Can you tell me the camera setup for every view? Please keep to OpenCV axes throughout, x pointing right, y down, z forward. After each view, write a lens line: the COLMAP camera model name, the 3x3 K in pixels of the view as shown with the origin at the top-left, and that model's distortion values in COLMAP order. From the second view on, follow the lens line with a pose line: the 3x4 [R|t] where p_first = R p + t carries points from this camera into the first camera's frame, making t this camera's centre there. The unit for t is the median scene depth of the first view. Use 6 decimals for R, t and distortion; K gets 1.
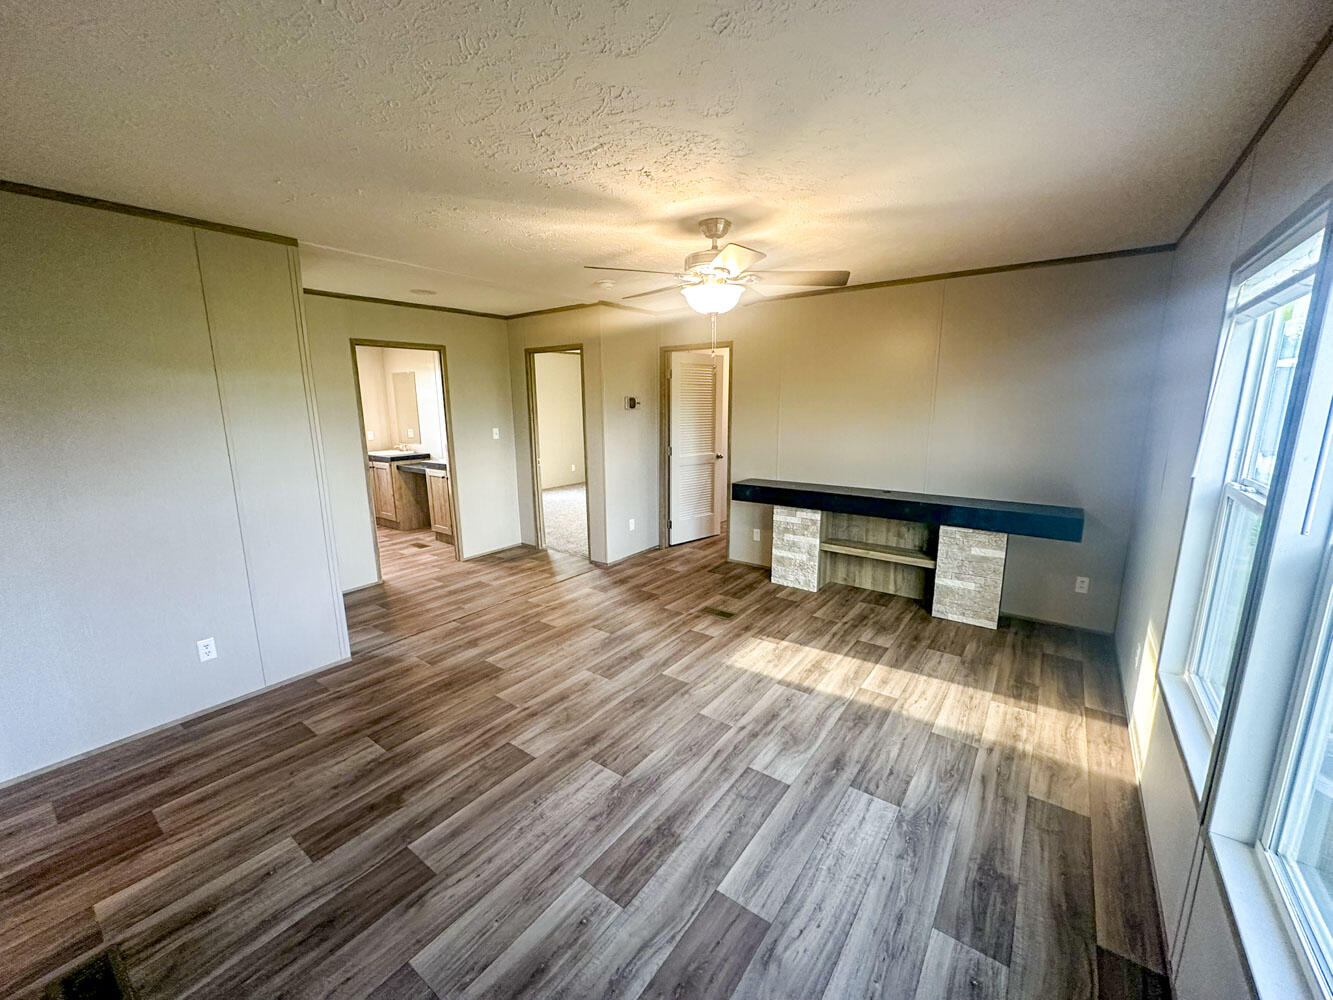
lens RADIAL K [[532.5, 0, 672.2], [0, 532.5, 498.8], [0, 0, 1]] dist [0.004724, 0.000050]
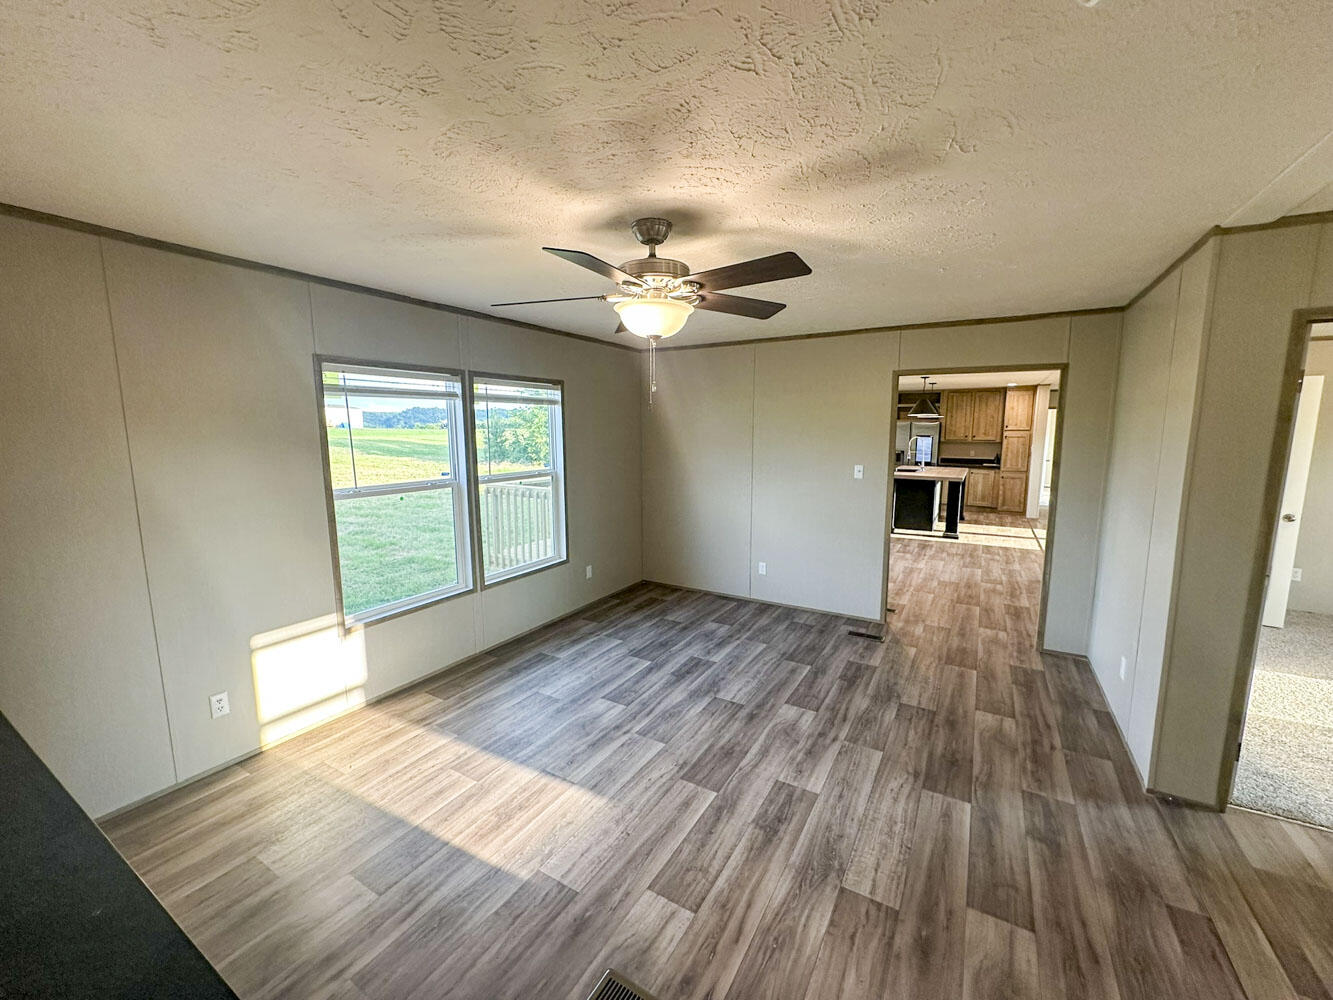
lens RADIAL K [[532.5, 0, 668.7], [0, 532.5, 503.7], [0, 0, 1]] dist [0.004724, 0.000050]
pose [[-0.995368, 0.017928, -0.094454, 0.099817], [-0.013617, 0.946267, 0.323099, -0.274192], [0.095172, 0.322889, -0.941640, 1.358094]]
